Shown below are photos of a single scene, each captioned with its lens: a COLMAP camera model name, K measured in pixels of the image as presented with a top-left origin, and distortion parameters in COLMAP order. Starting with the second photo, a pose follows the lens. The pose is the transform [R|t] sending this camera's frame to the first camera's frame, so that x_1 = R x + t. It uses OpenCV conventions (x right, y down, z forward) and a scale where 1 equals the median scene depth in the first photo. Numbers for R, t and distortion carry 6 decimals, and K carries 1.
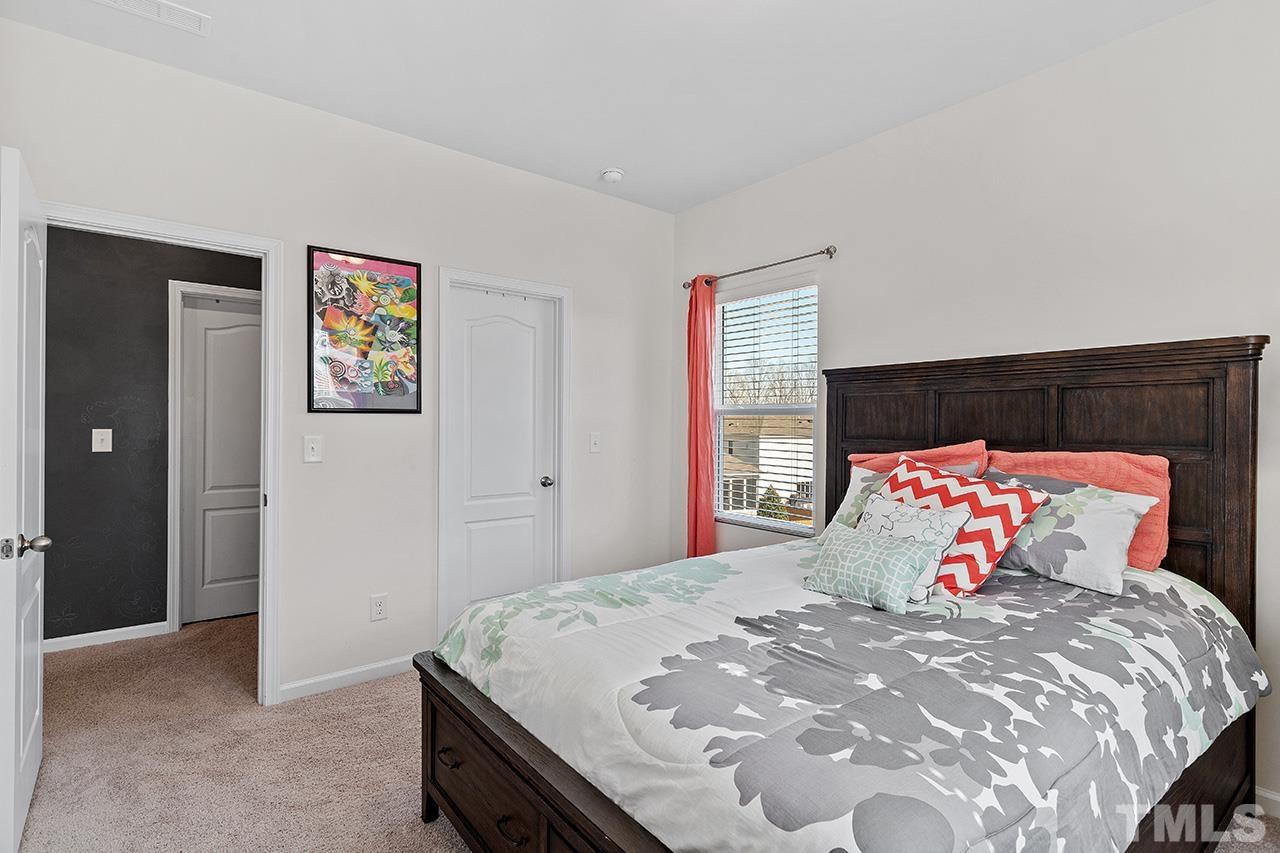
lens RADIAL K [[611.6, 0, 640.0], [0, 611.6, 426.5], [0, 0, 1]] dist [0.001121, 0.000041]
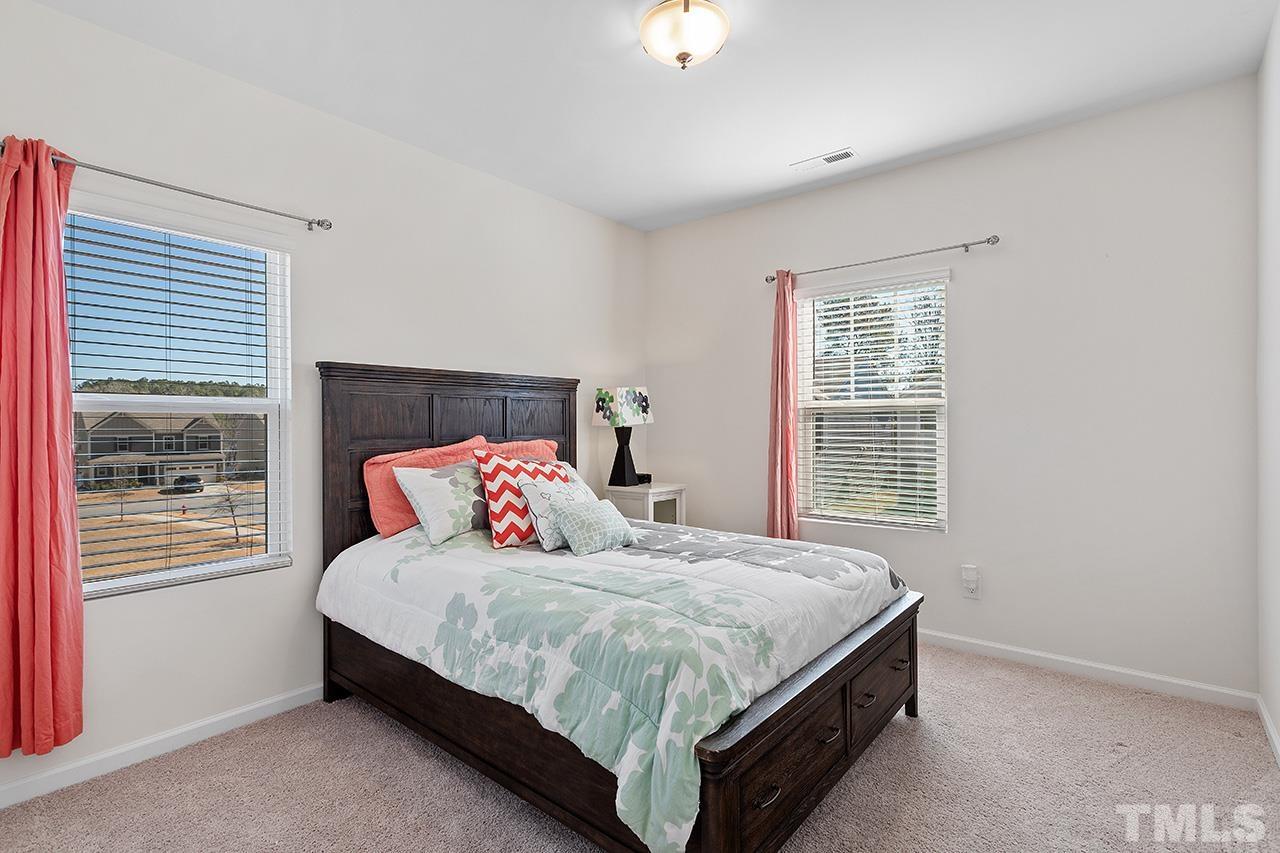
lens RADIAL K [[611.6, 0, 640.0], [0, 611.6, 426.5], [0, 0, 1]] dist [0.001121, 0.000041]
pose [[-0.199179, -0.009042, 0.979921, -0.932073], [0.006425, 0.999924, 0.010533, -0.010145], [-0.979942, 0.008394, -0.199106, 1.085232]]
